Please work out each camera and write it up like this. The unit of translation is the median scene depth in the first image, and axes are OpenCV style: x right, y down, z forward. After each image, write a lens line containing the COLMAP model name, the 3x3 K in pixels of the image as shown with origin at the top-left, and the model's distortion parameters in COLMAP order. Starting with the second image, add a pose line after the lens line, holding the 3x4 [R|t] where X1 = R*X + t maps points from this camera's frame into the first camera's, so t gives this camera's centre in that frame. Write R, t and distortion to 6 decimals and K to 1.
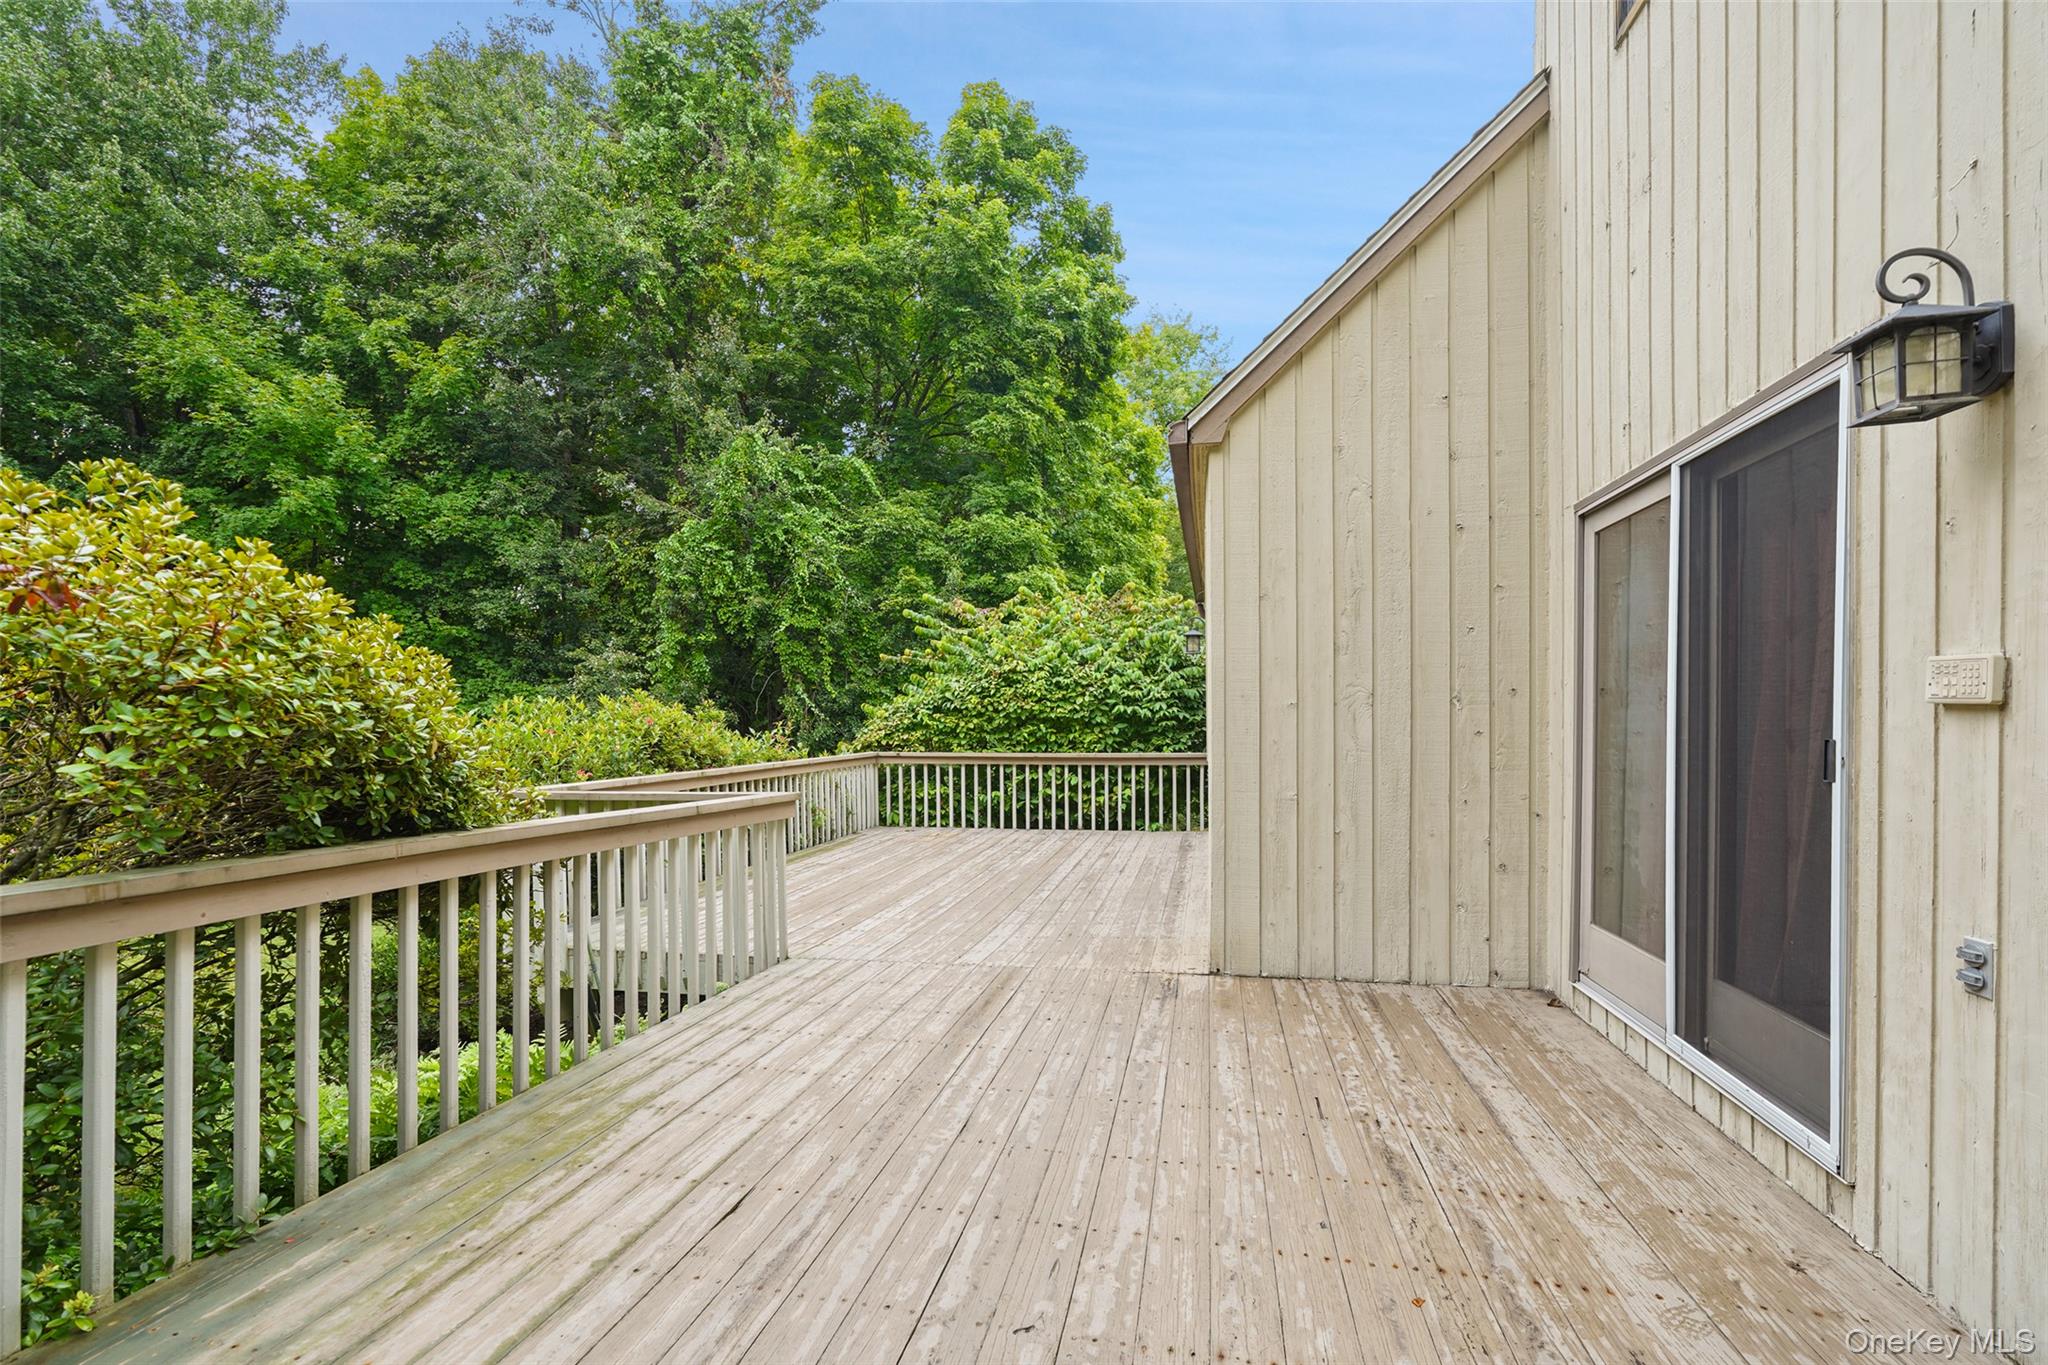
lens RADIAL K [[927.9, 0, 1012.3], [0, 927.9, 739.8], [0, 0, 1]] dist [-0.011667, 0.005851]
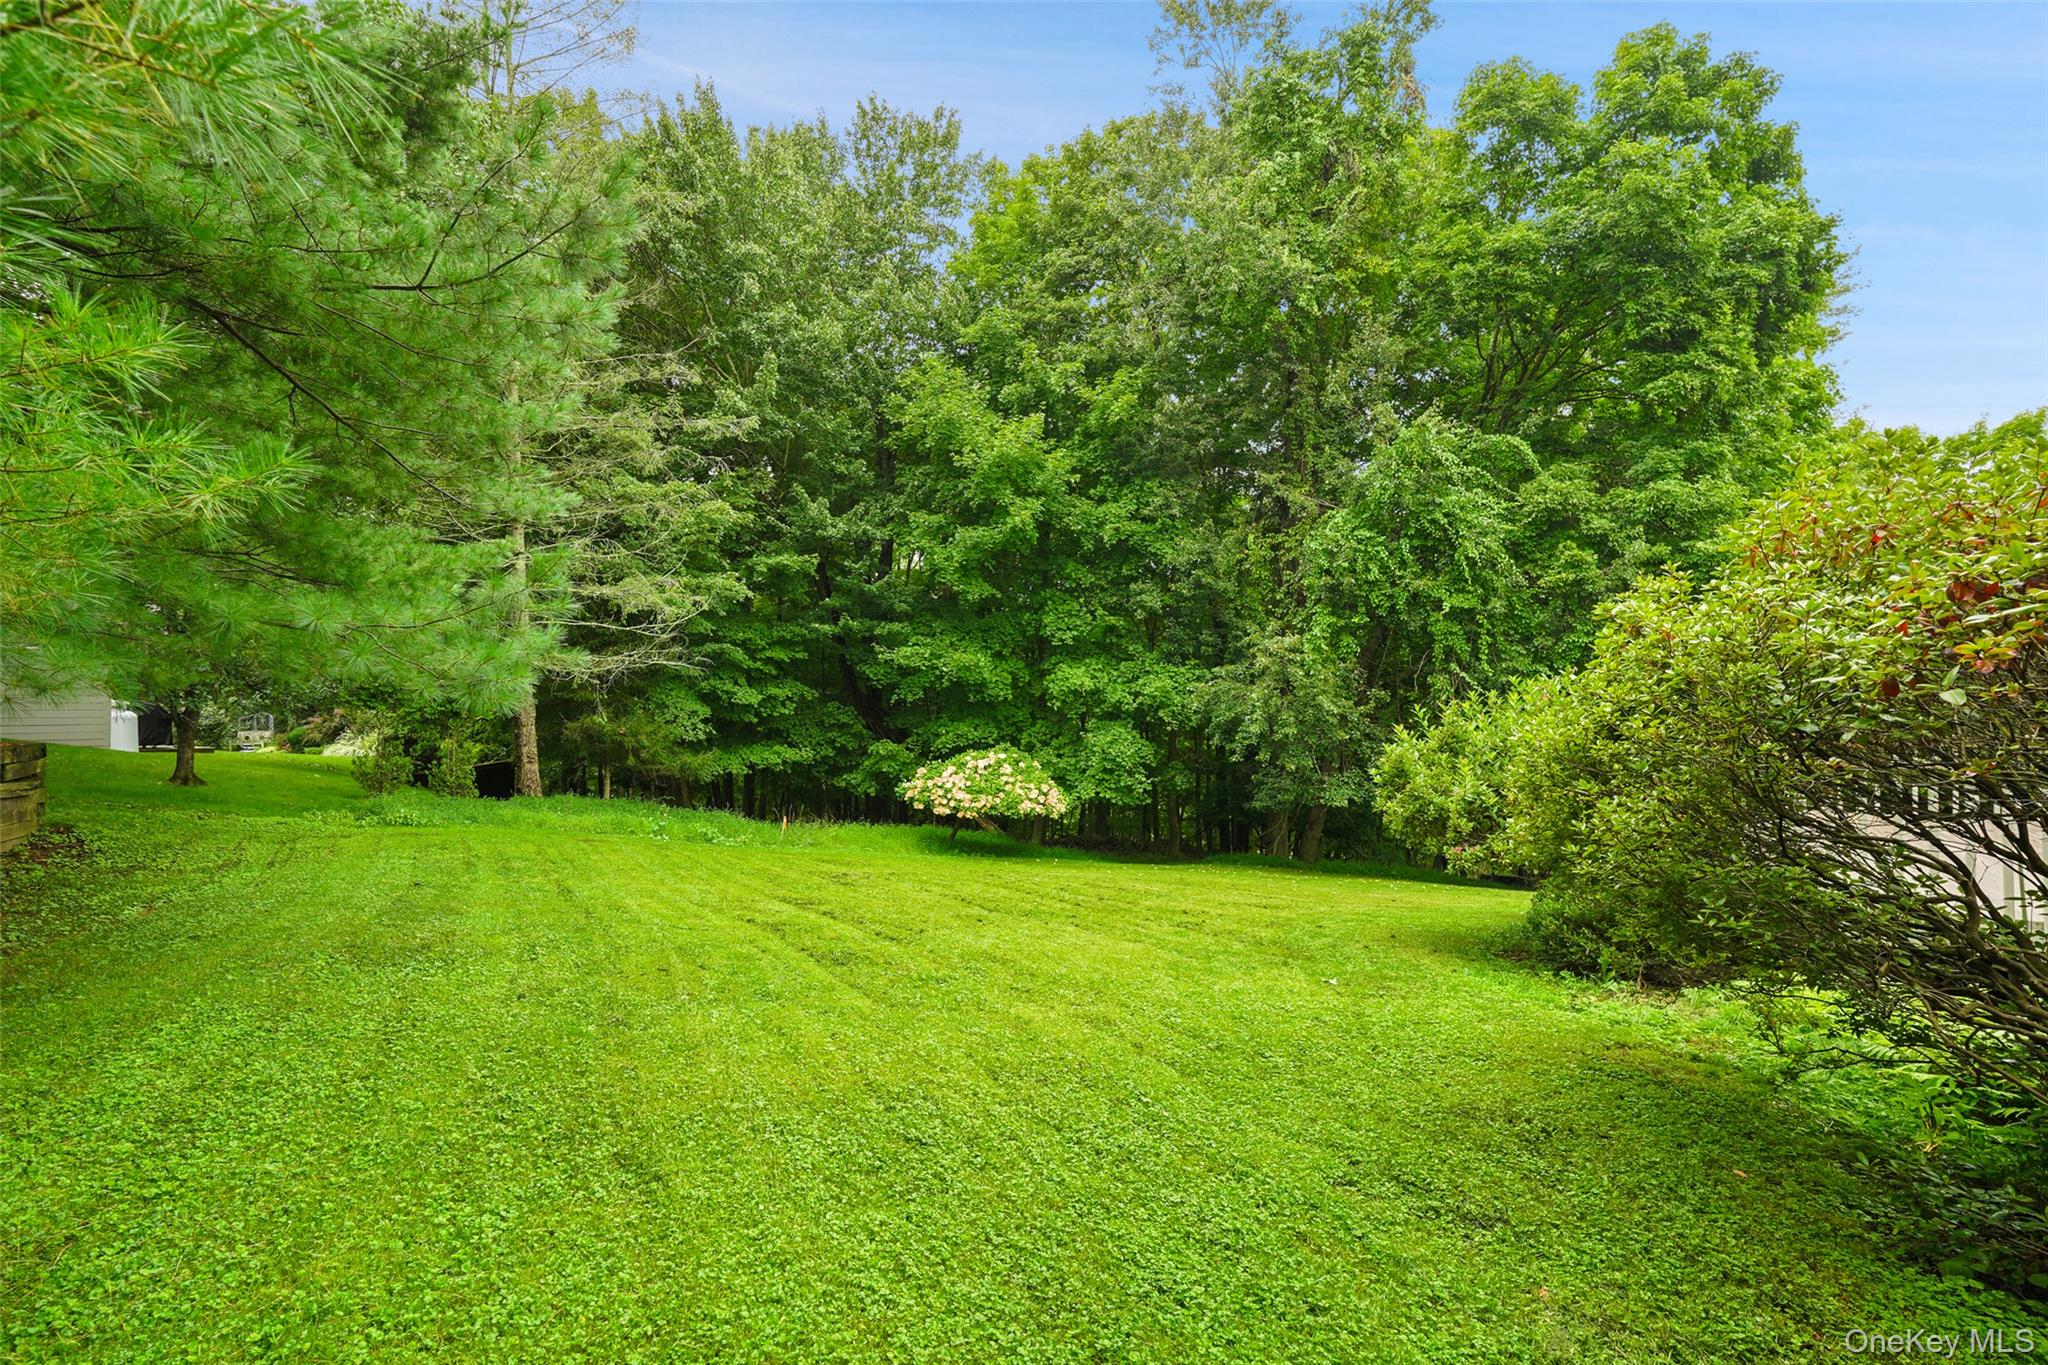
lens RADIAL K [[927.9, 0, 1022.5], [0, 927.9, 701.2], [0, 0, 1]] dist [-0.011667, 0.005851]
pose [[0.916404, 0.003287, -0.400241, -0.253014], [-0.011042, 0.999793, -0.017071, 0.004702], [0.400102, 0.020063, 0.916251, -0.118825]]
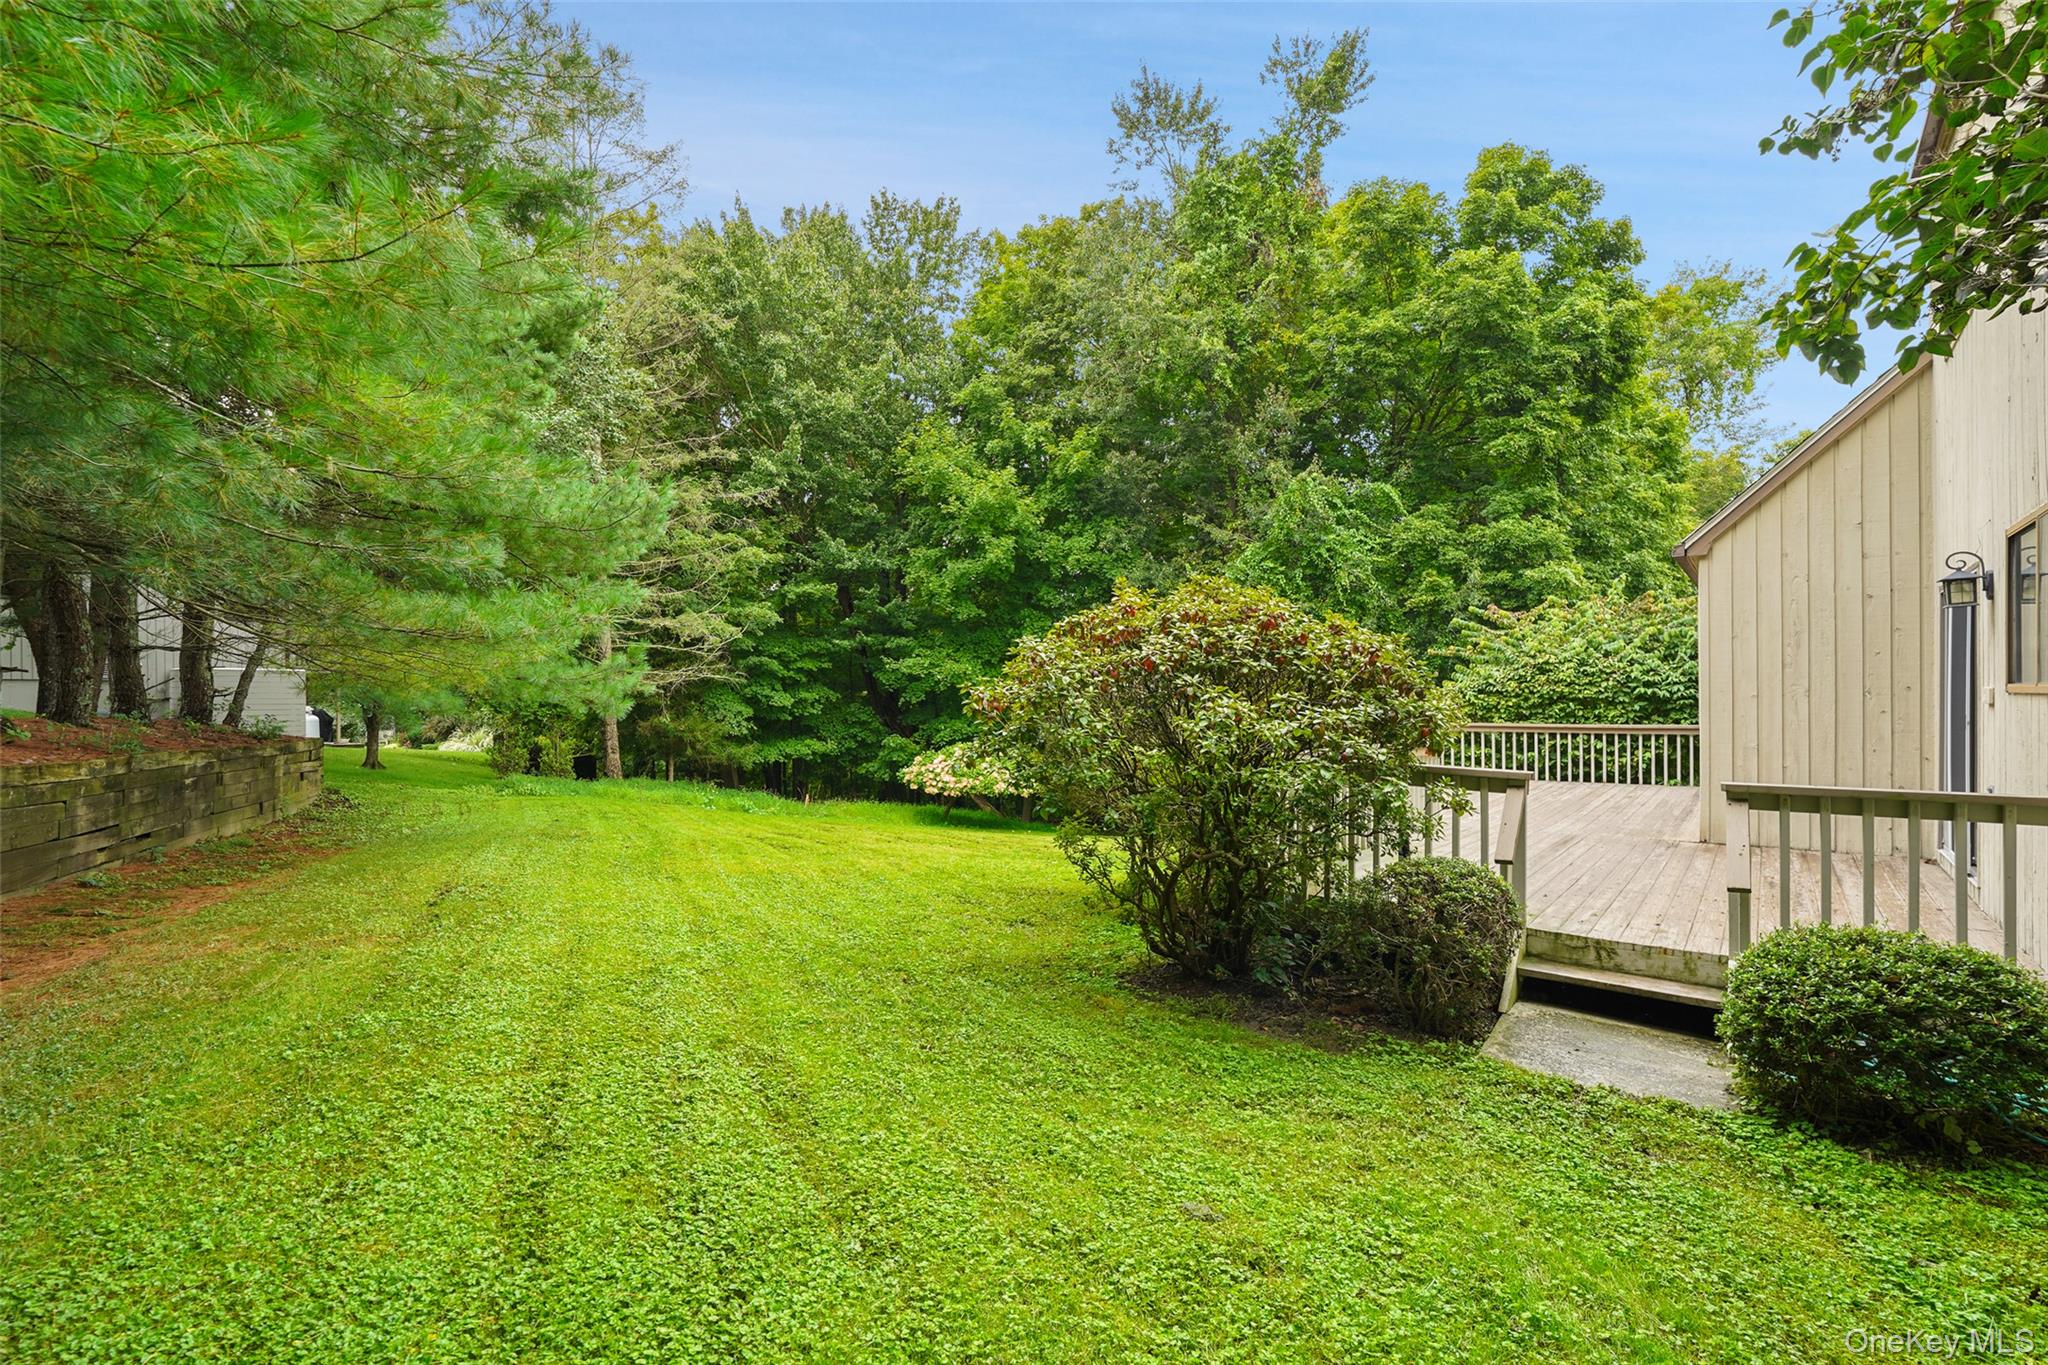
lens RADIAL K [[927.9, 0, 1023.1], [0, 927.9, 705.4], [0, 0, 1]] dist [-0.011667, 0.005851]
pose [[0.890446, 0.000378, -0.455089, -0.037085], [-0.004109, 0.999966, -0.007211, 0.000025], [0.455071, 0.008291, 0.890417, -0.309653]]
